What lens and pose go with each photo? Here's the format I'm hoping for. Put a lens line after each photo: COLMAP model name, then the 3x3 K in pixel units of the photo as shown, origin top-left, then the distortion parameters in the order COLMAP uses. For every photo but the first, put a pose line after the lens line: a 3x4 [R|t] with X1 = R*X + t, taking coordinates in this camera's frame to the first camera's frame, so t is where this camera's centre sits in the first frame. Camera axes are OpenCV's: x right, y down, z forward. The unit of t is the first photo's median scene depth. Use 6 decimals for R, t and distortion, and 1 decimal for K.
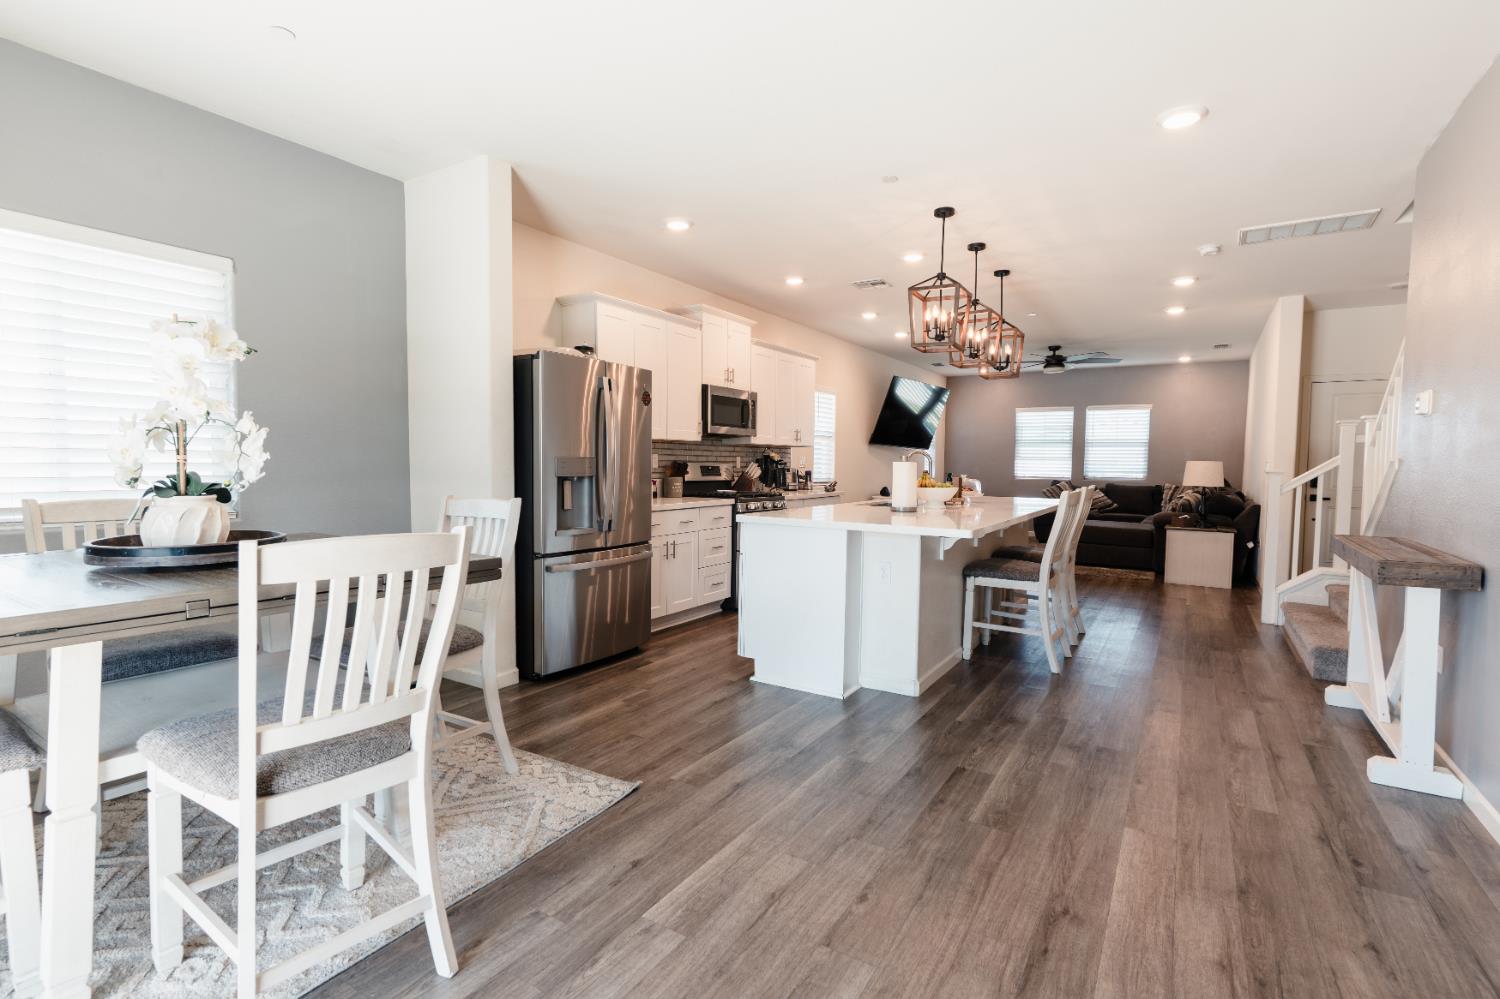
lens RADIAL K [[719.9, 0, 745.6], [0, 719.9, 500.8], [0, 0, 1]] dist [0.013404, -0.000185]
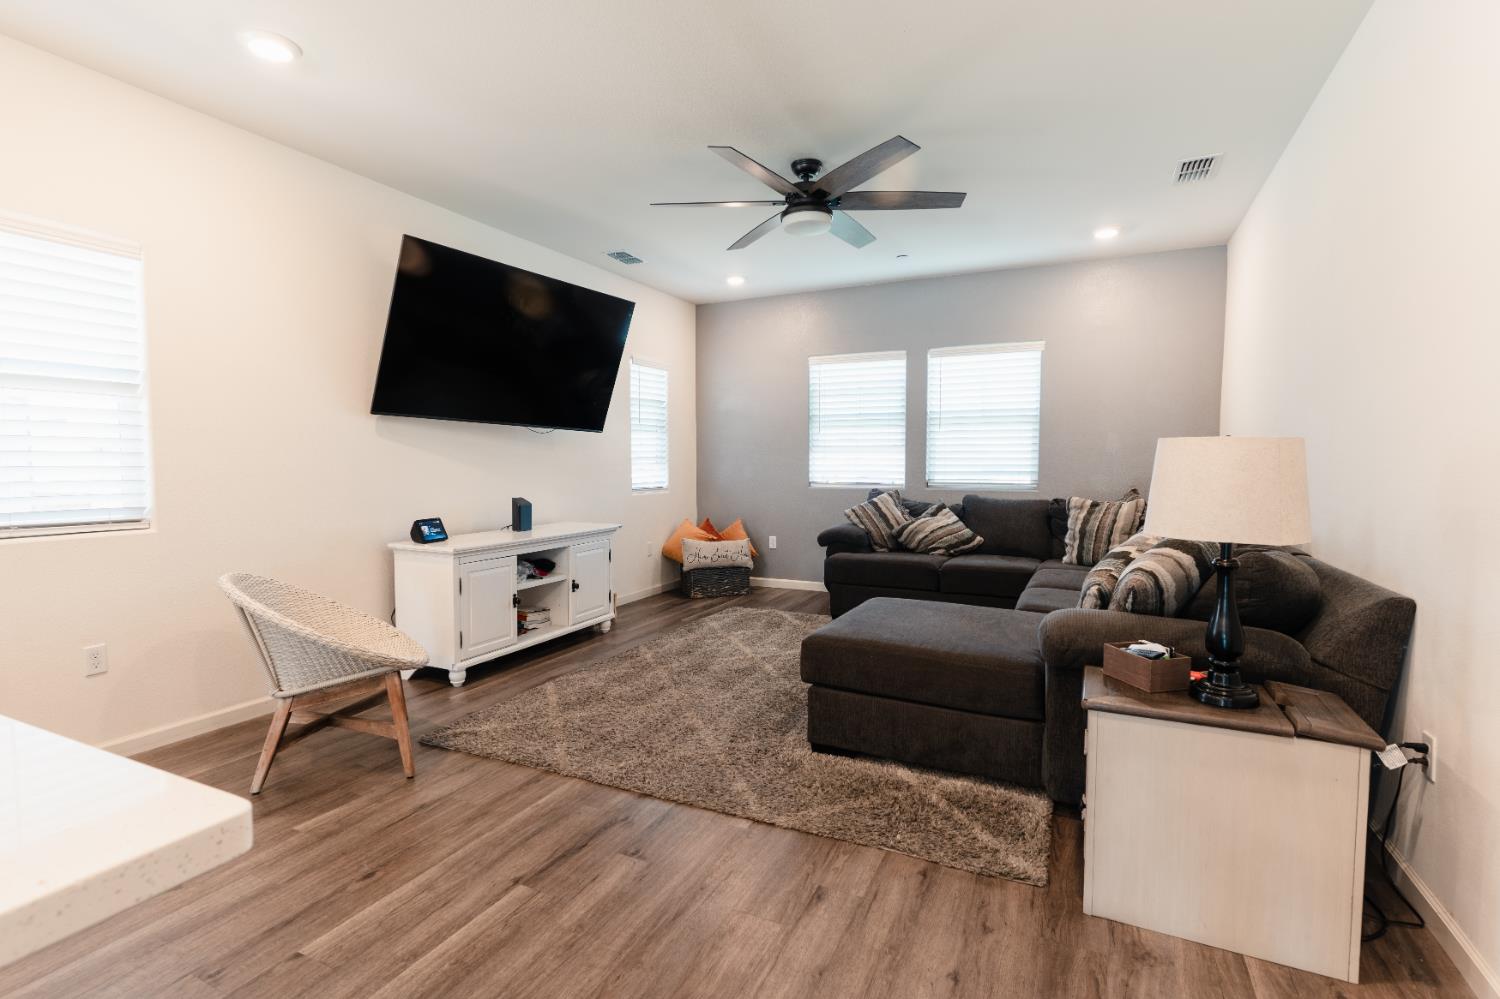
lens RADIAL K [[719.9, 0, 745.6], [0, 719.9, 500.8], [0, 0, 1]] dist [0.013404, -0.000185]
pose [[0.994107, -0.018097, 0.106880, 0.296895], [0.017790, 0.999834, 0.003826, -0.025635], [-0.106932, -0.001902, 0.994265, 0.518072]]
